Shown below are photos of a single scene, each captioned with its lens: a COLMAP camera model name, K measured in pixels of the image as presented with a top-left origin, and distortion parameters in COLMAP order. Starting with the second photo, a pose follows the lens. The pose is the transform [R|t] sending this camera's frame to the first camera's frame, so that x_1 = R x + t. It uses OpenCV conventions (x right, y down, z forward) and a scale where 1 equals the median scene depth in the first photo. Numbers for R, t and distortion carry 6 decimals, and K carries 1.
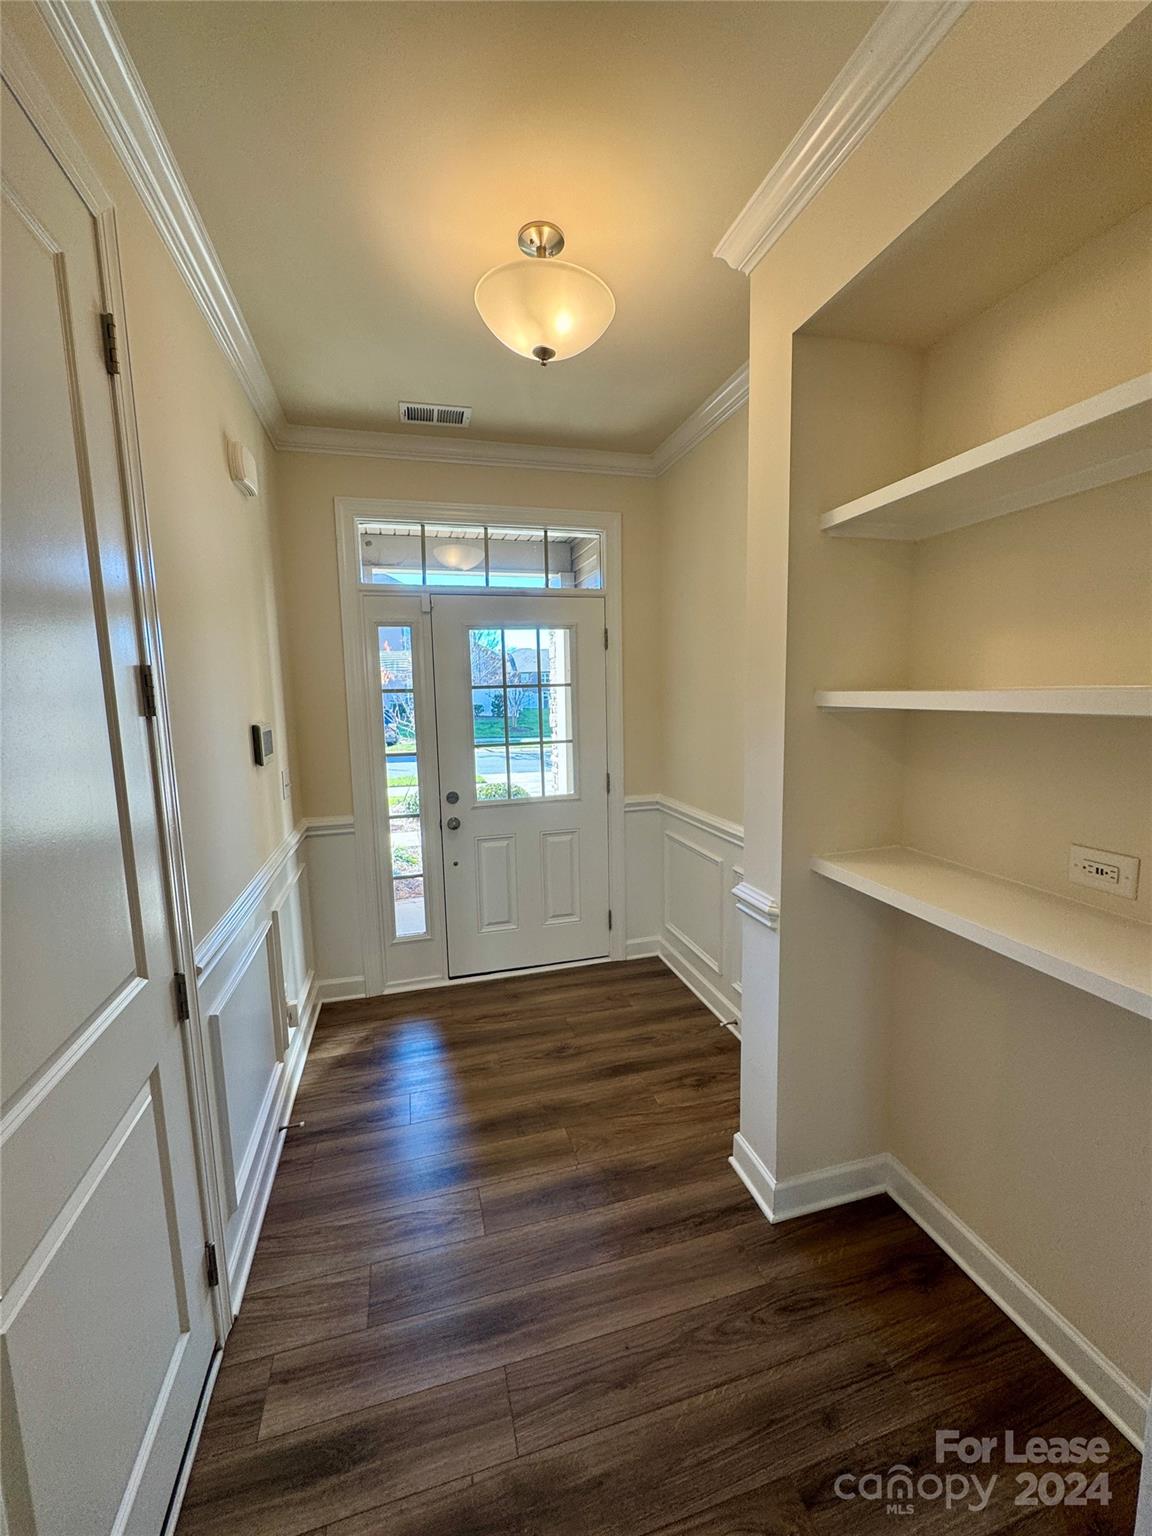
lens RADIAL K [[616.7, 0, 575.8], [0, 616.7, 768.0], [0, 0, 1]] dist [0.000278, 0.000059]
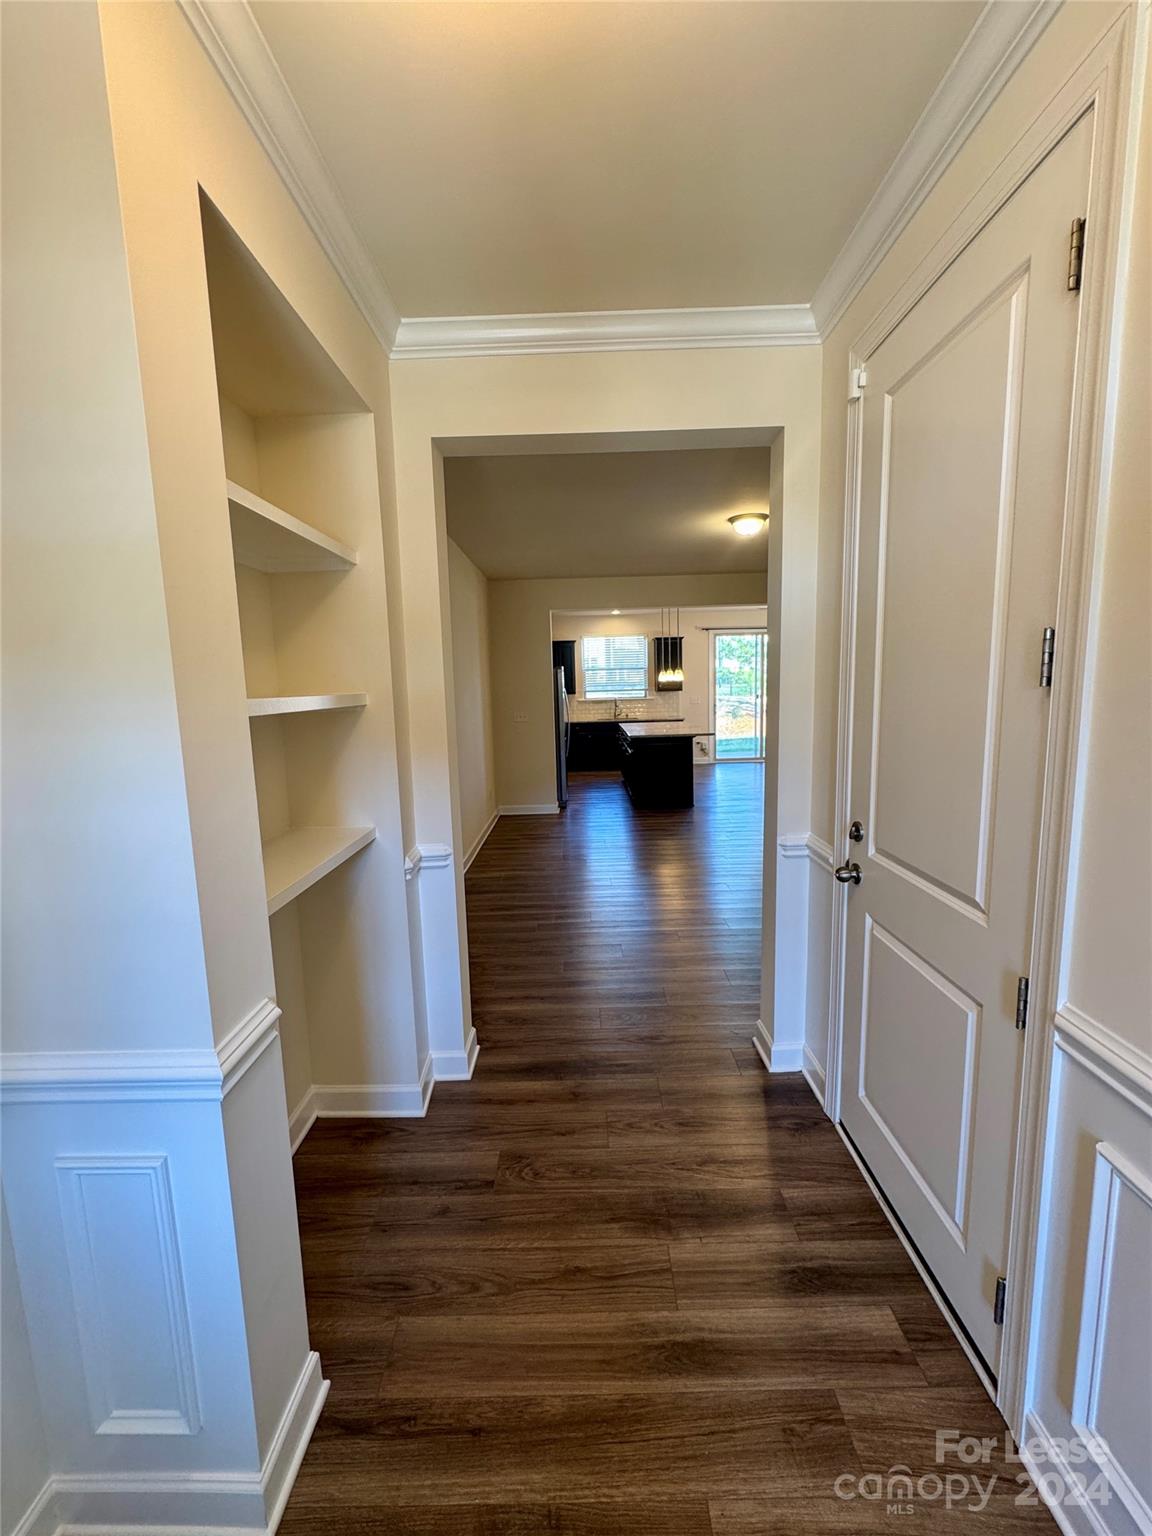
lens RADIAL K [[616.7, 0, 574.4], [0, 616.7, 768.1], [0, 0, 1]] dist [0.000278, 0.000059]
pose [[-0.960773, 0.002990, 0.277318, -0.234852], [0.074428, 0.966040, 0.247442, -0.213079], [-0.267160, 0.258376, -0.928368, 1.740056]]
